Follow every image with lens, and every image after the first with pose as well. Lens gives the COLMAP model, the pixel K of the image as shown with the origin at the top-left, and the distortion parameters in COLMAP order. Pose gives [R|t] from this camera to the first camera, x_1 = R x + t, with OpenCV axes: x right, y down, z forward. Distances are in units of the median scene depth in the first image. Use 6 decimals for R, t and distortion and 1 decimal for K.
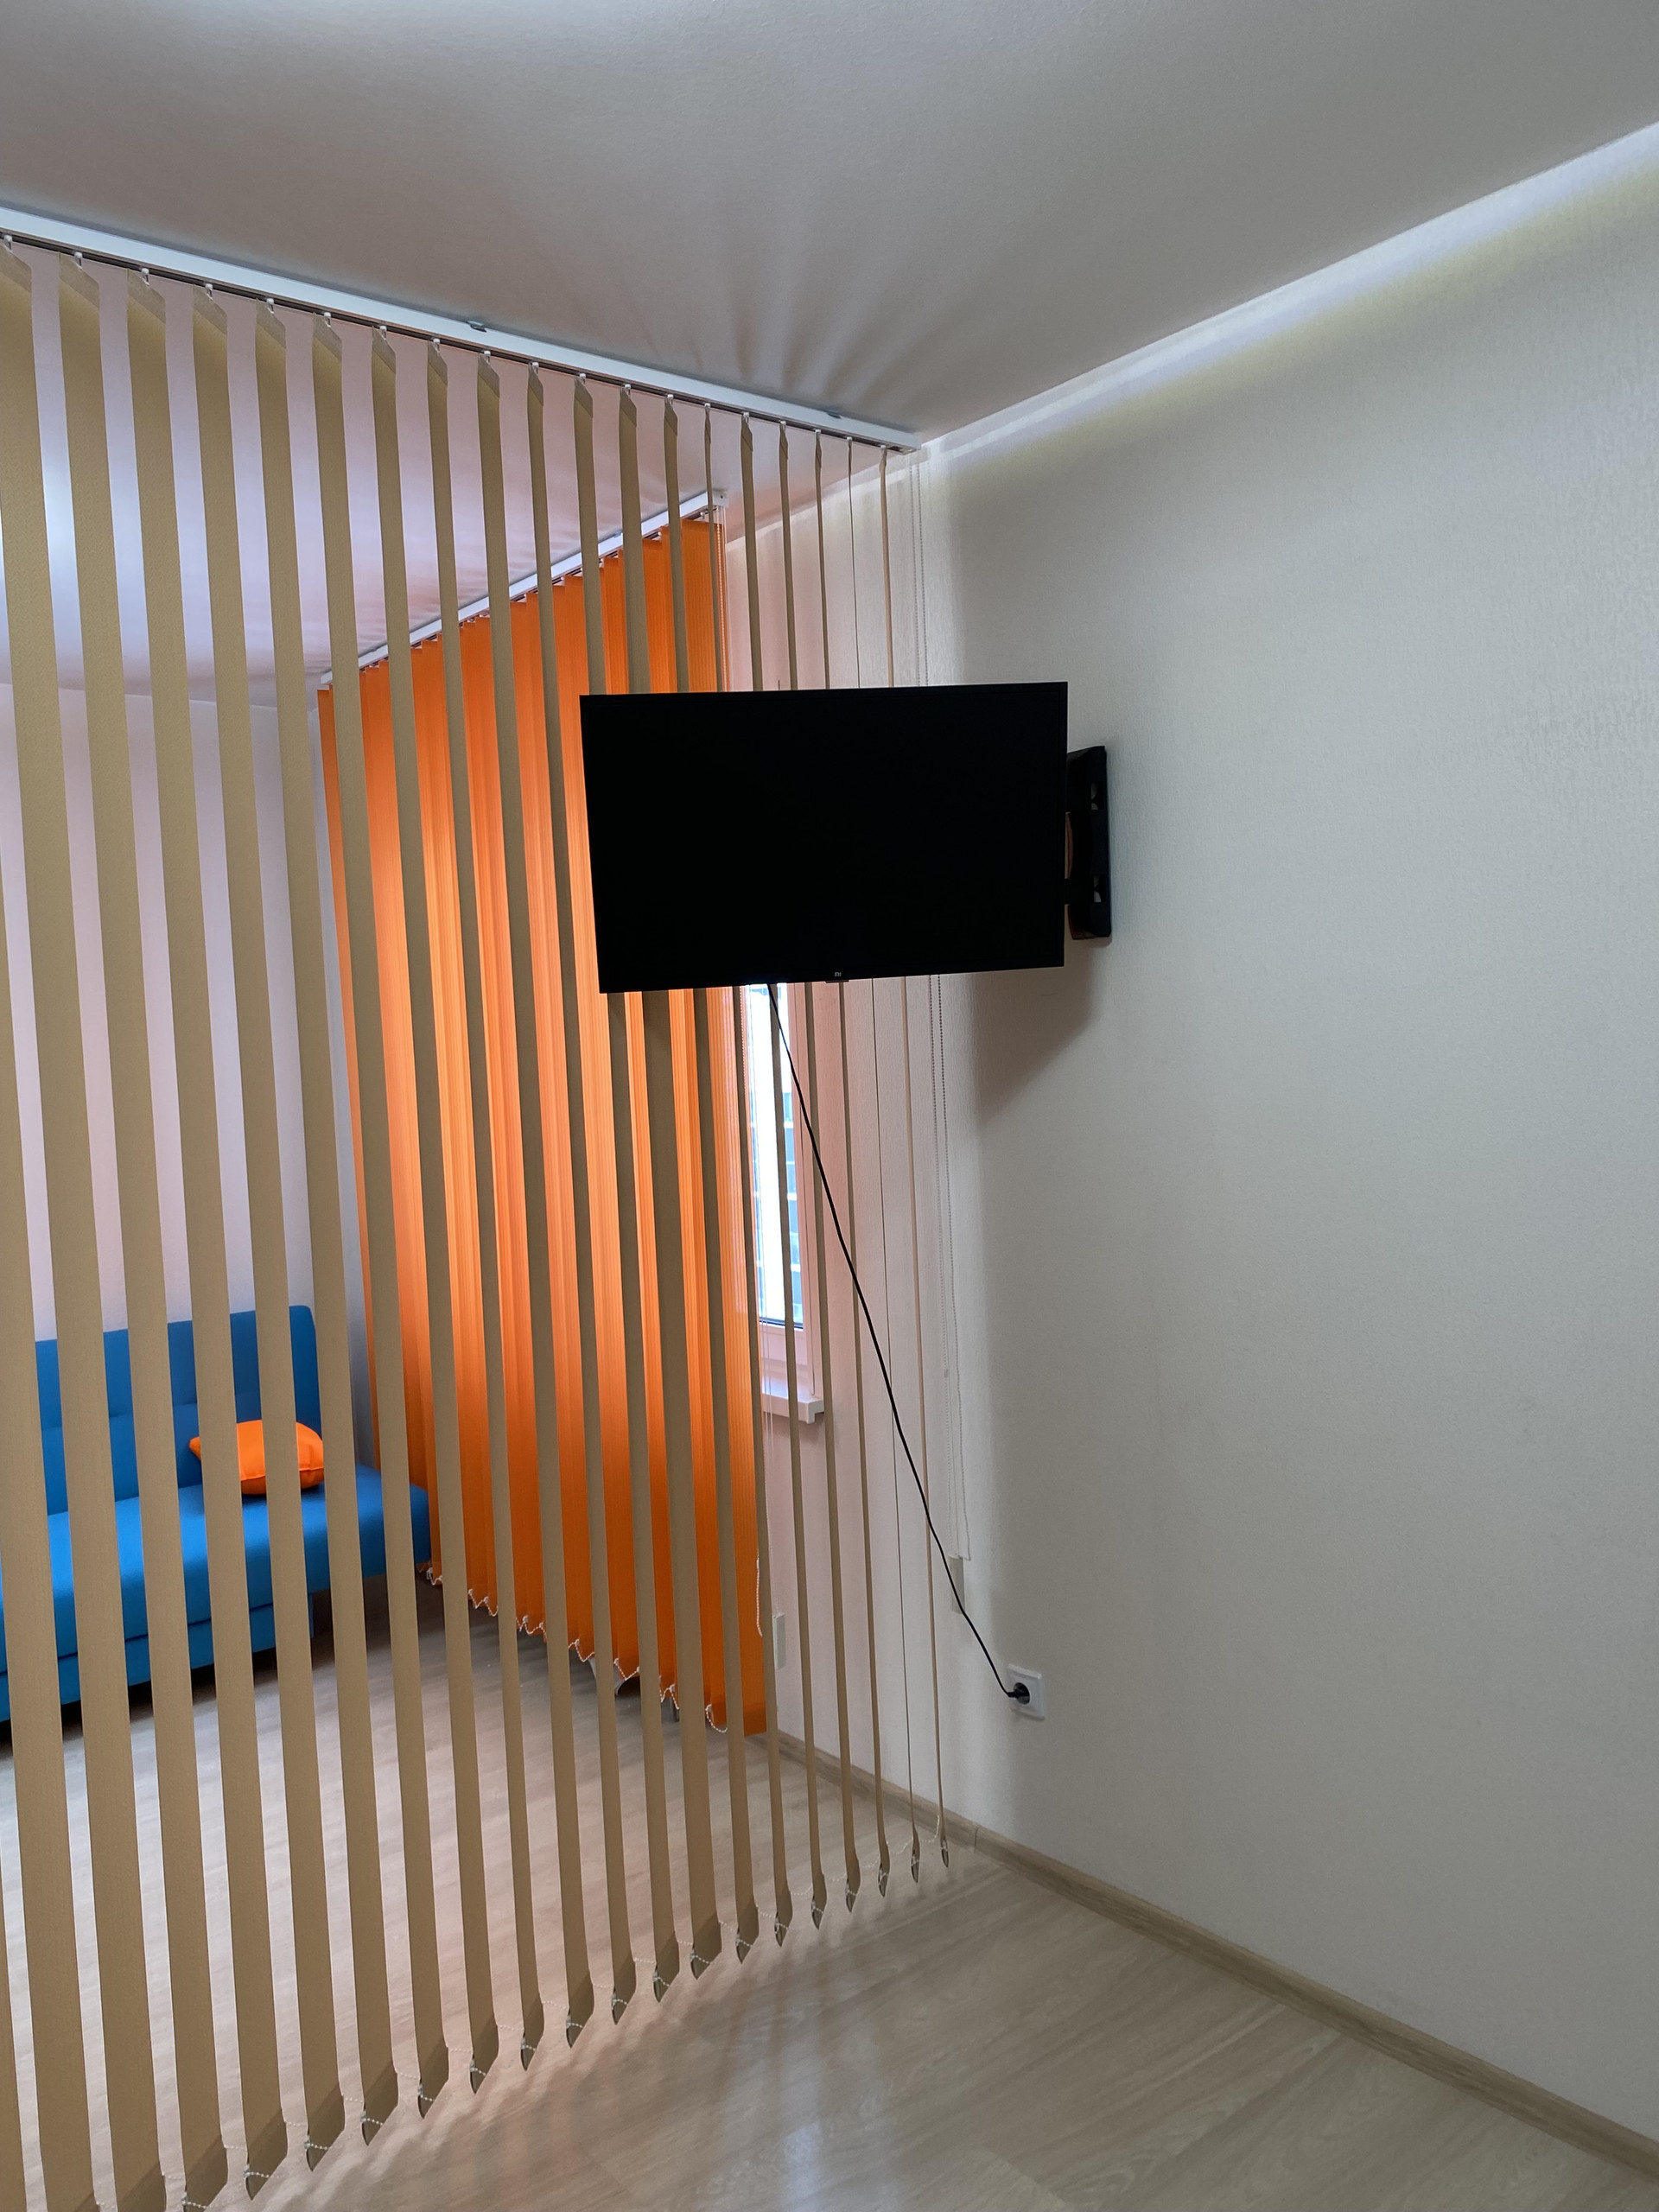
lens RADIAL K [[1699.0, 0, 833.1], [0, 1699.0, 1121.9], [0, 0, 1]] dist [0.019192, -0.003338]
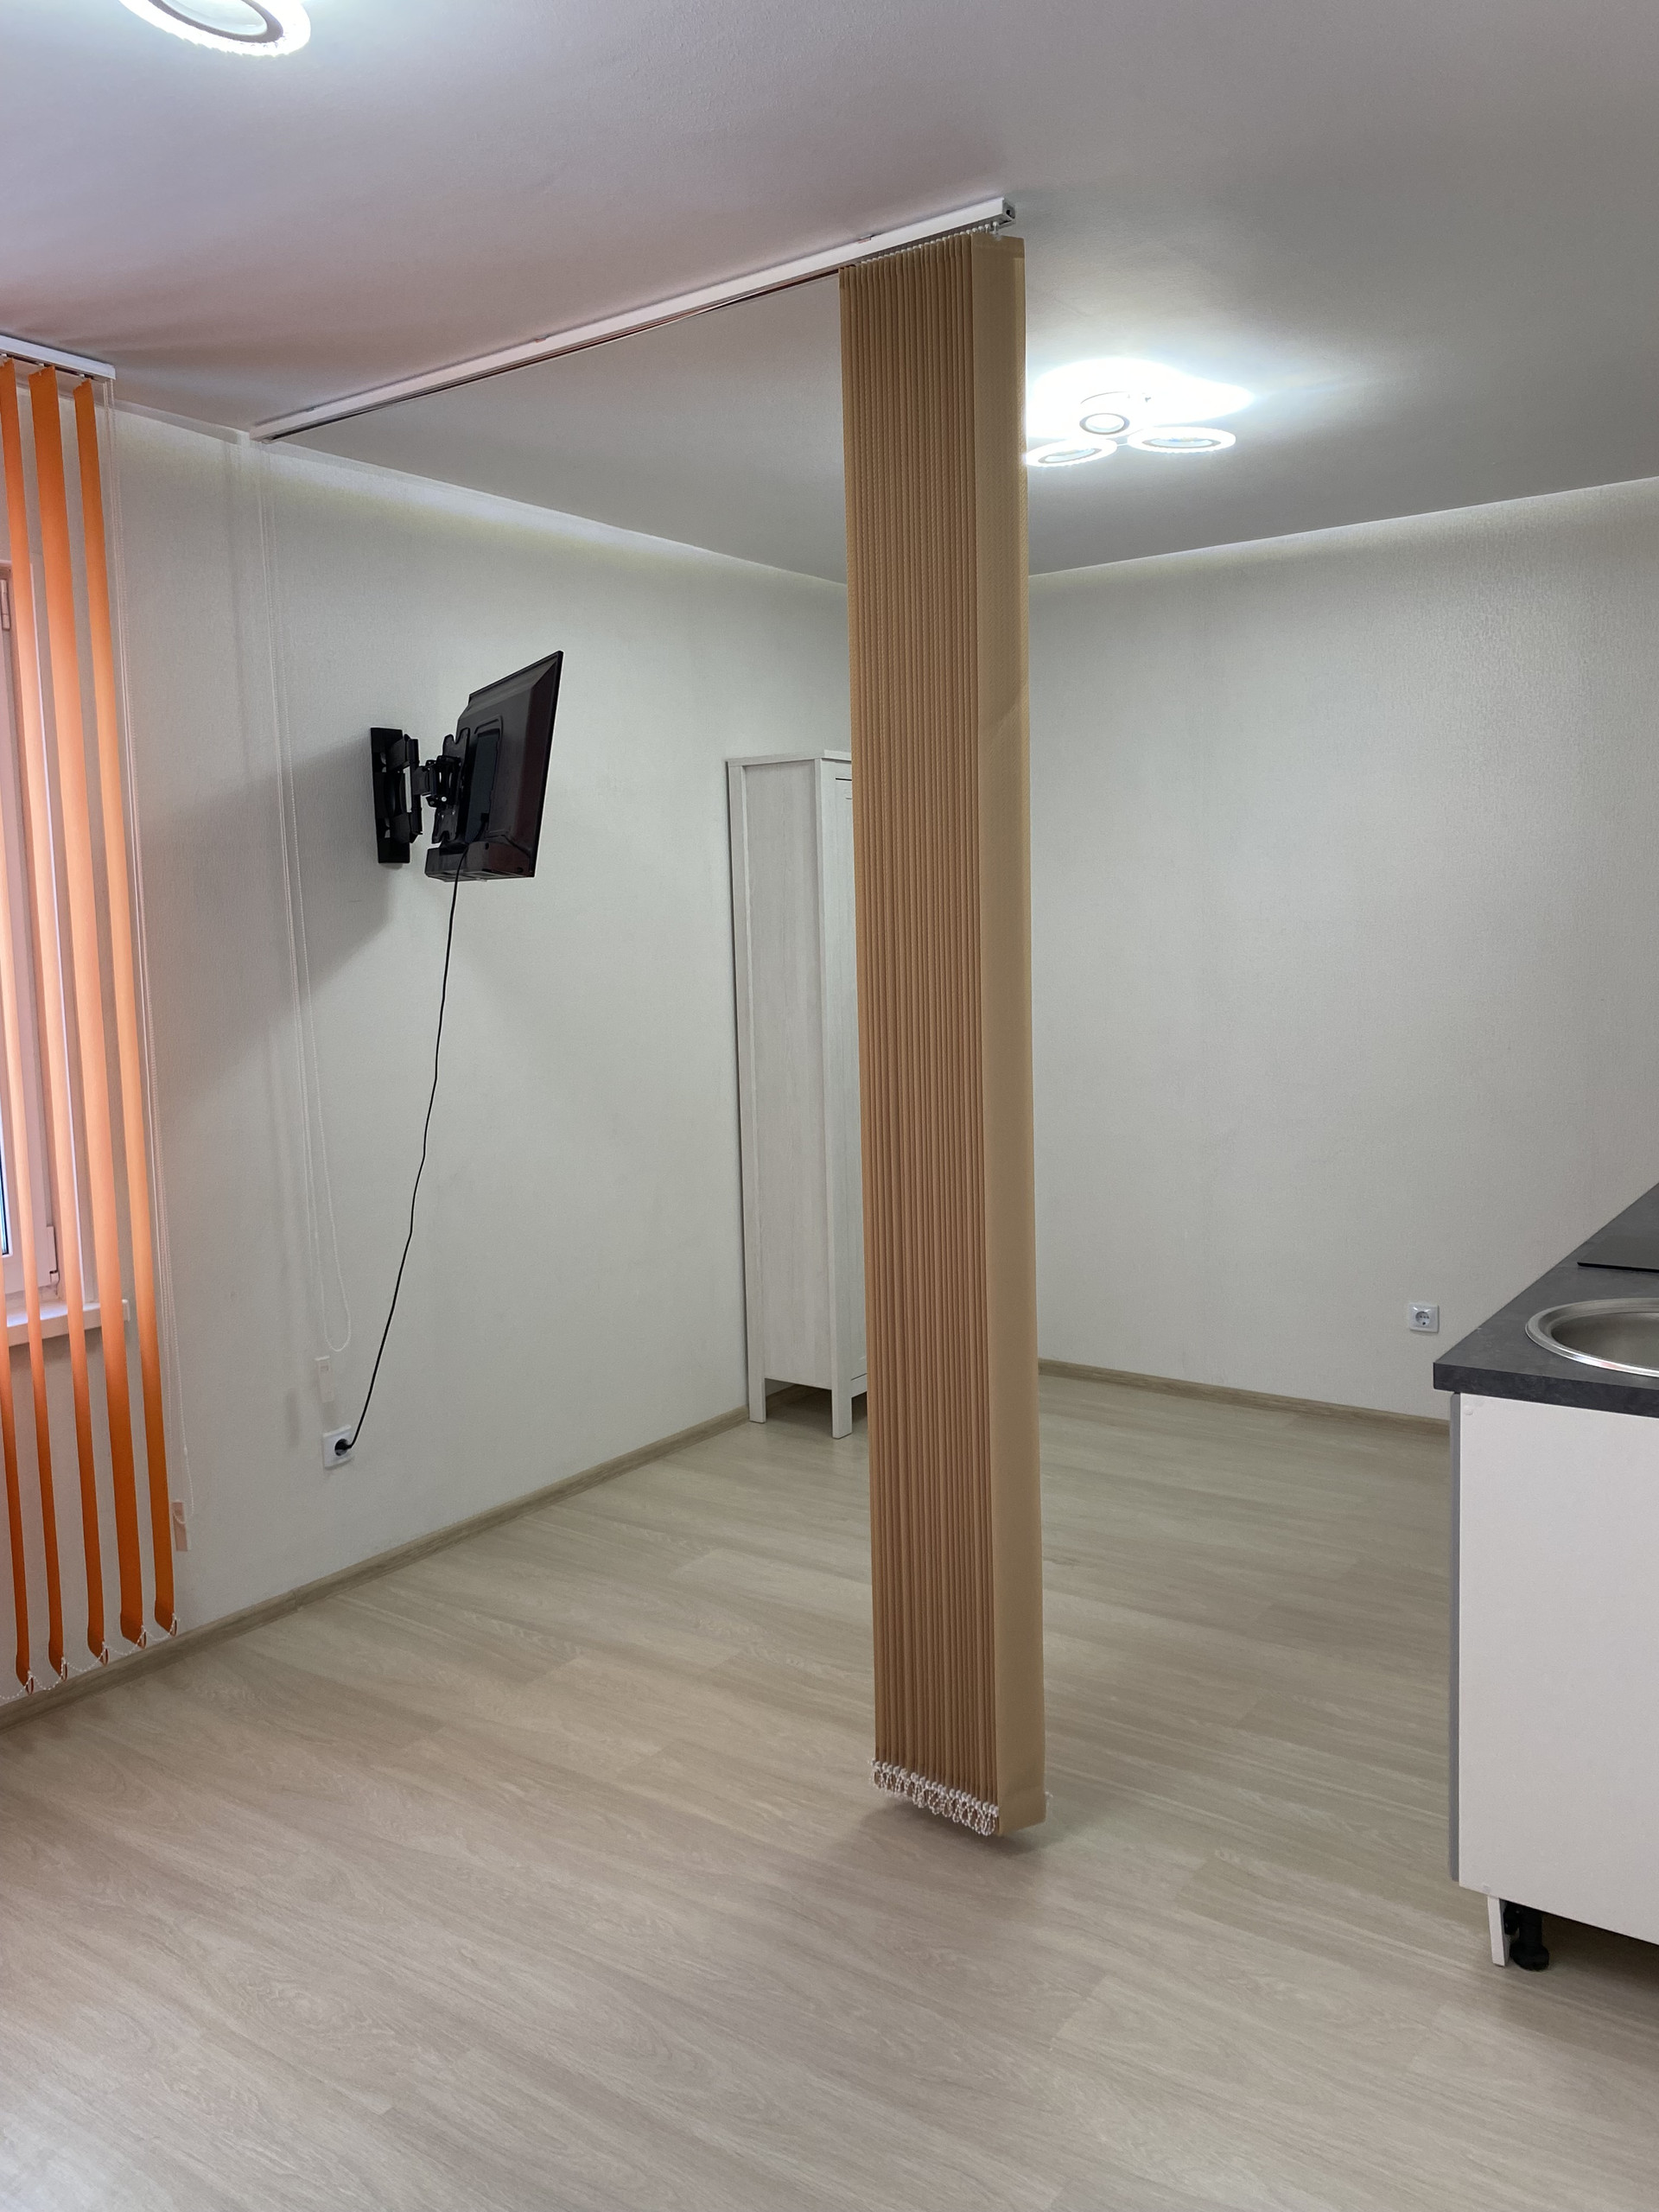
lens RADIAL K [[1663.7, 0, 830.6], [0, 1663.7, 1089.4], [0, 0, 1]] dist [0.032991, -0.034288]
pose [[-0.253404, -0.041866, 0.966454, -1.192874], [0.085987, 0.994134, 0.065610, 0.017388], [-0.963531, 0.099728, -0.248318, 0.935626]]
